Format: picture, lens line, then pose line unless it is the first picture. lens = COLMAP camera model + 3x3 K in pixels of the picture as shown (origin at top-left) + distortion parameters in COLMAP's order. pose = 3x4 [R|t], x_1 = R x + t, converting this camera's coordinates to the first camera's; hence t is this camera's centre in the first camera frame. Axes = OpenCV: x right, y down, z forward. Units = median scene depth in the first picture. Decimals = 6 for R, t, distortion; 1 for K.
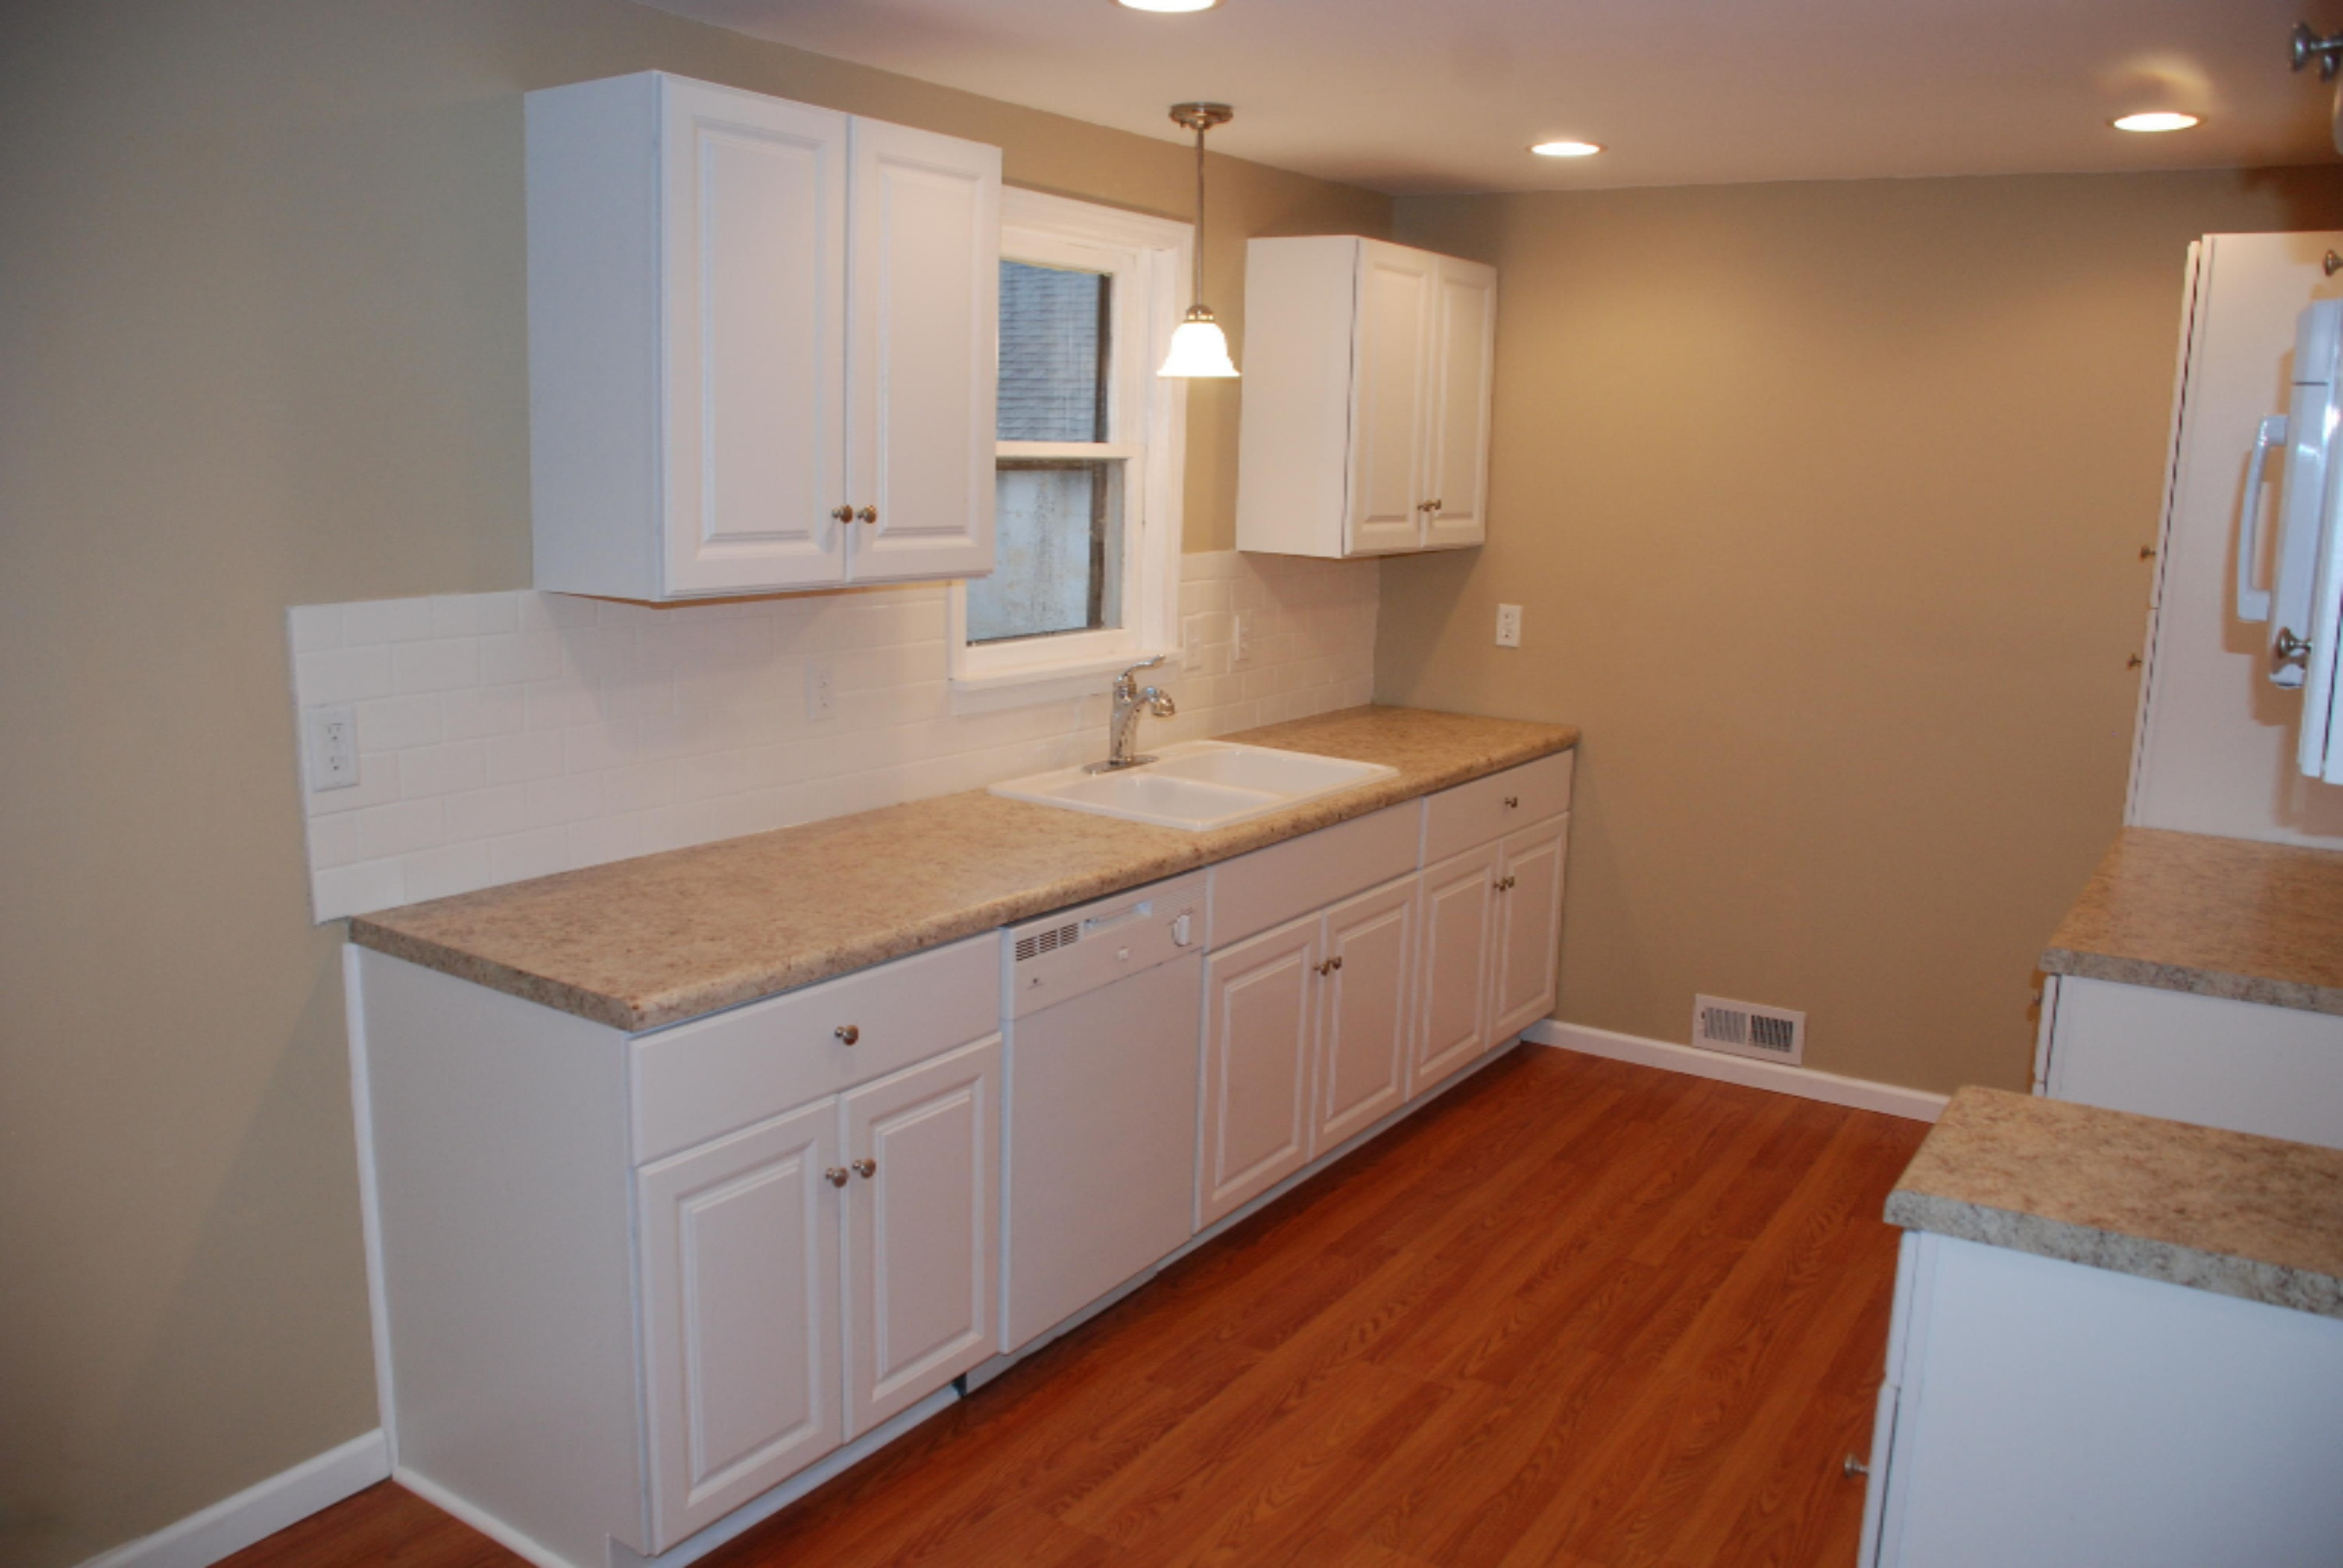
lens RADIAL K [[1858.9, 0, 1171.7], [0, 1858.9, 797.4], [0, 0, 1]] dist [-0.060488, -0.000043]
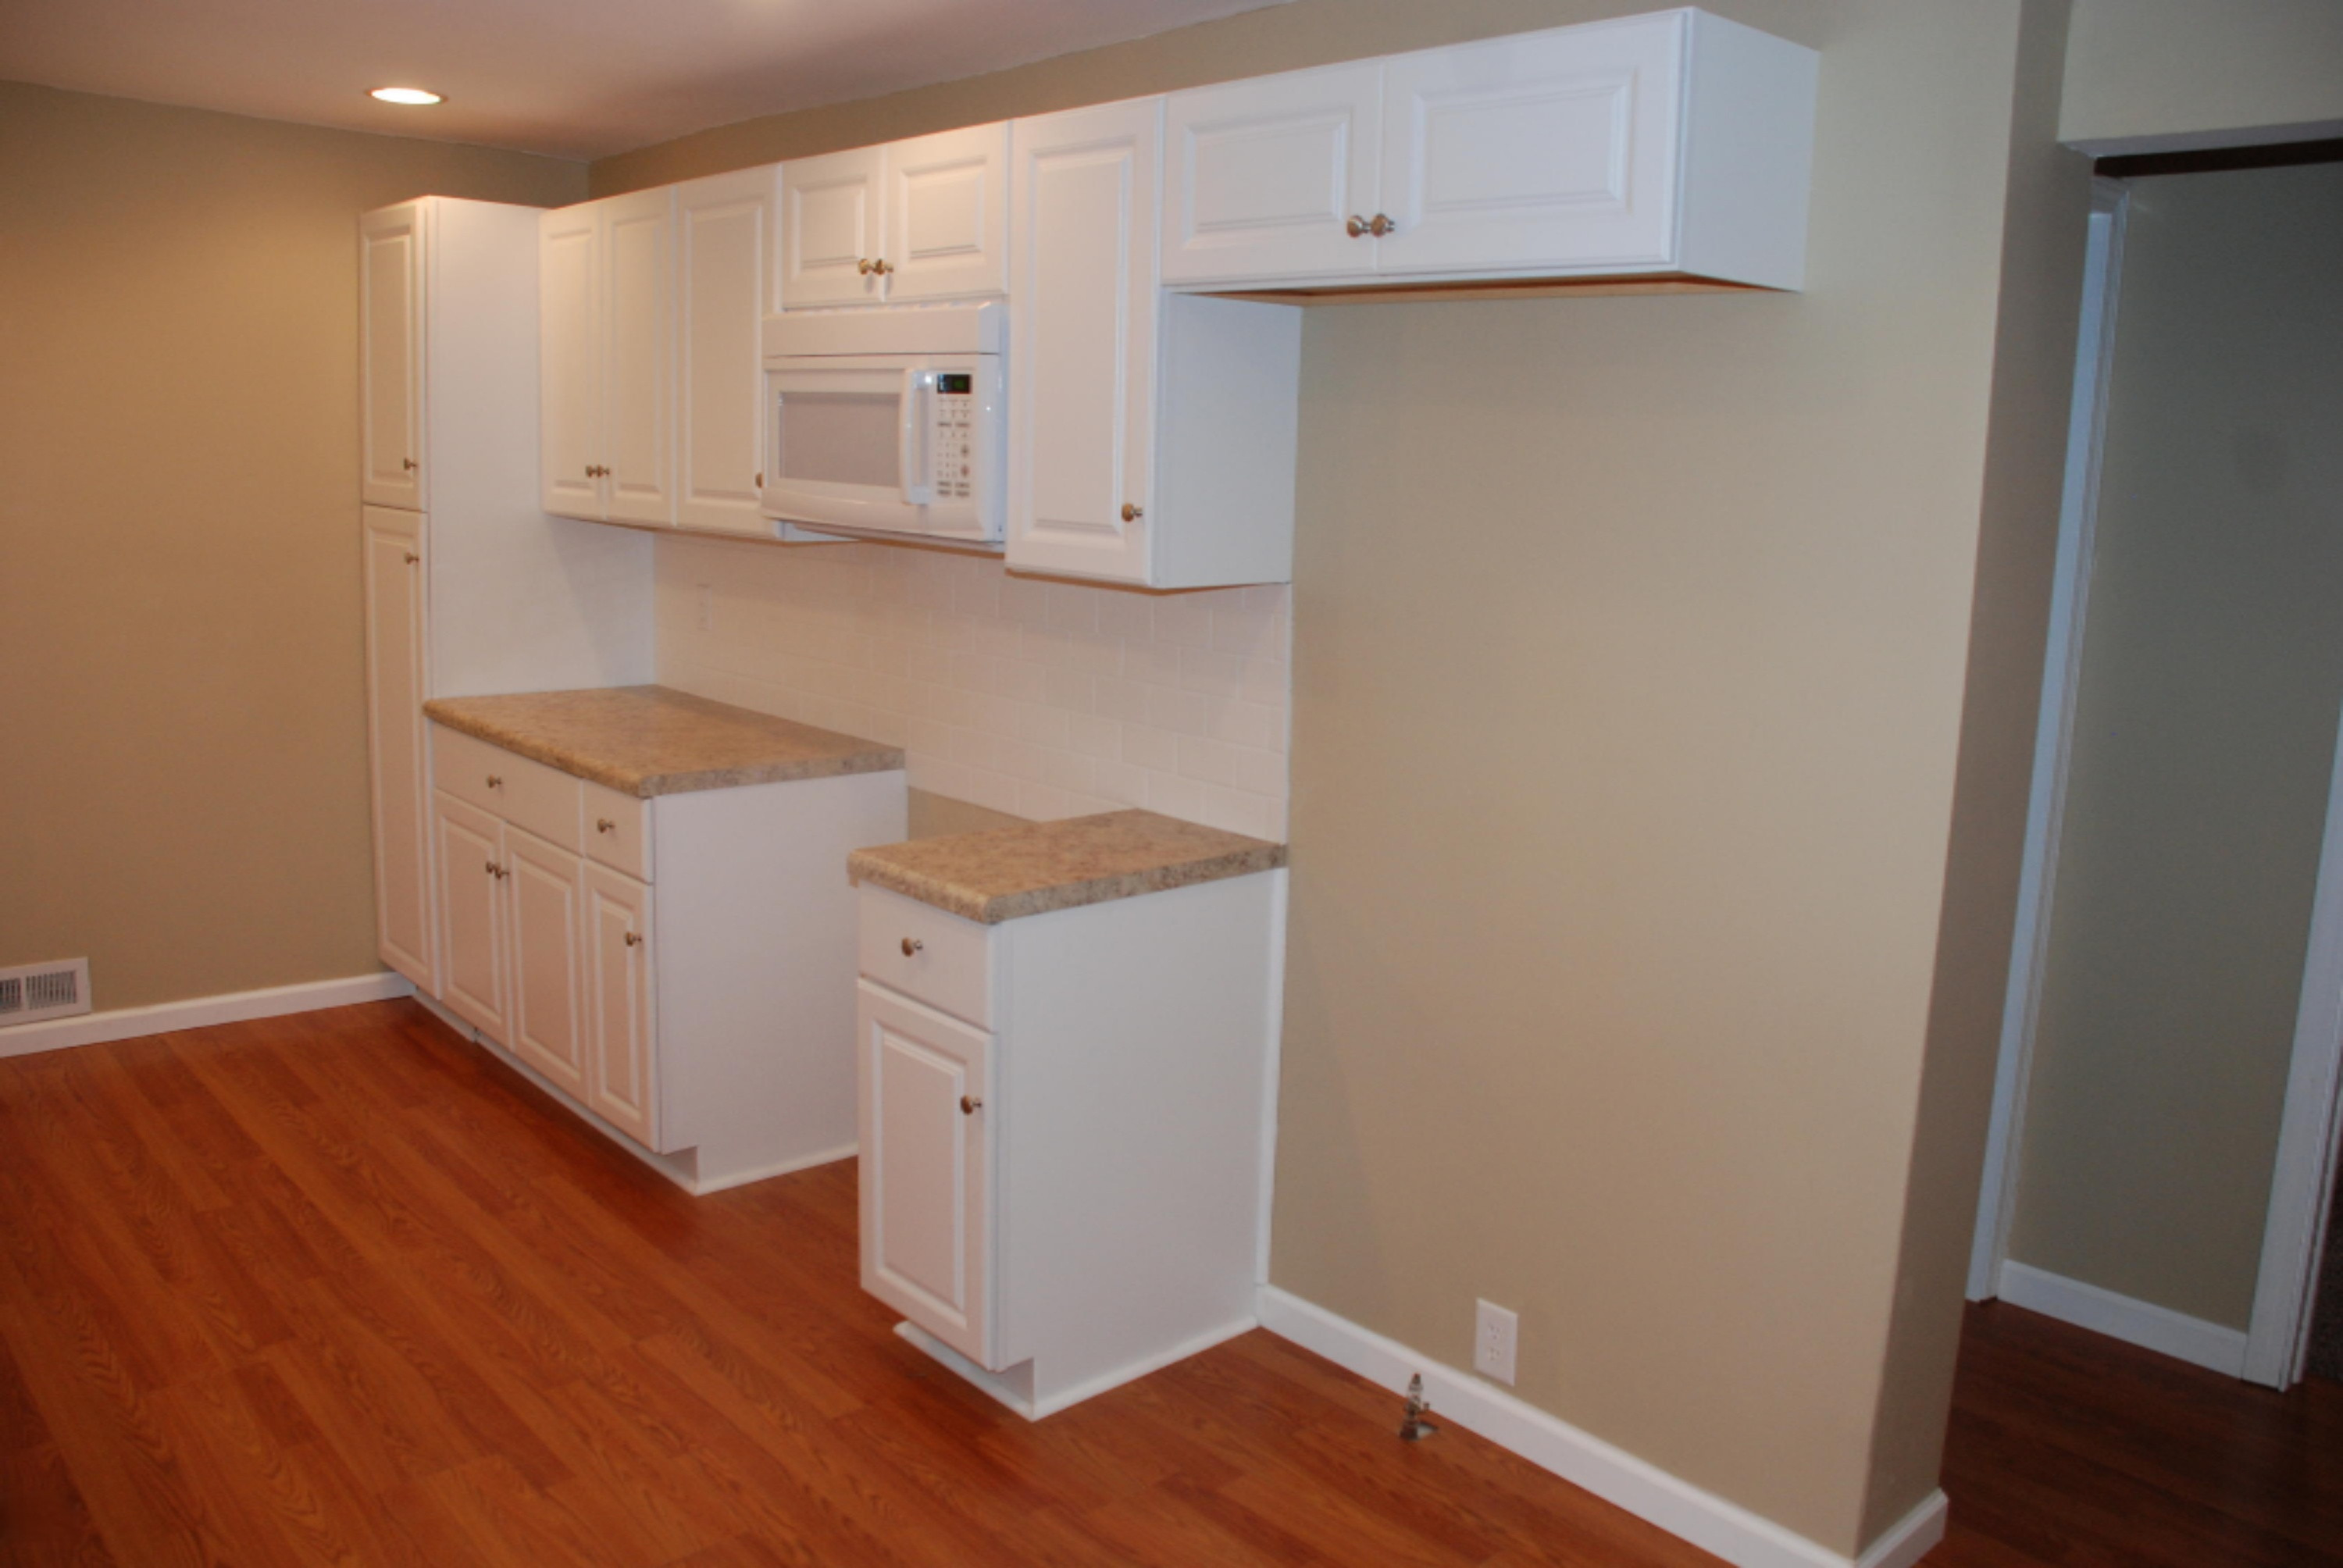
lens RADIAL K [[1858.9, 0, 1175.3], [0, 1858.9, 776.4], [0, 0, 1]] dist [-0.060488, -0.000043]
pose [[0.256943, -0.177844, 0.949922, -0.537894], [0.144447, 0.978948, 0.144207, -0.041909], [-0.955571, 0.100160, 0.277223, 0.243264]]
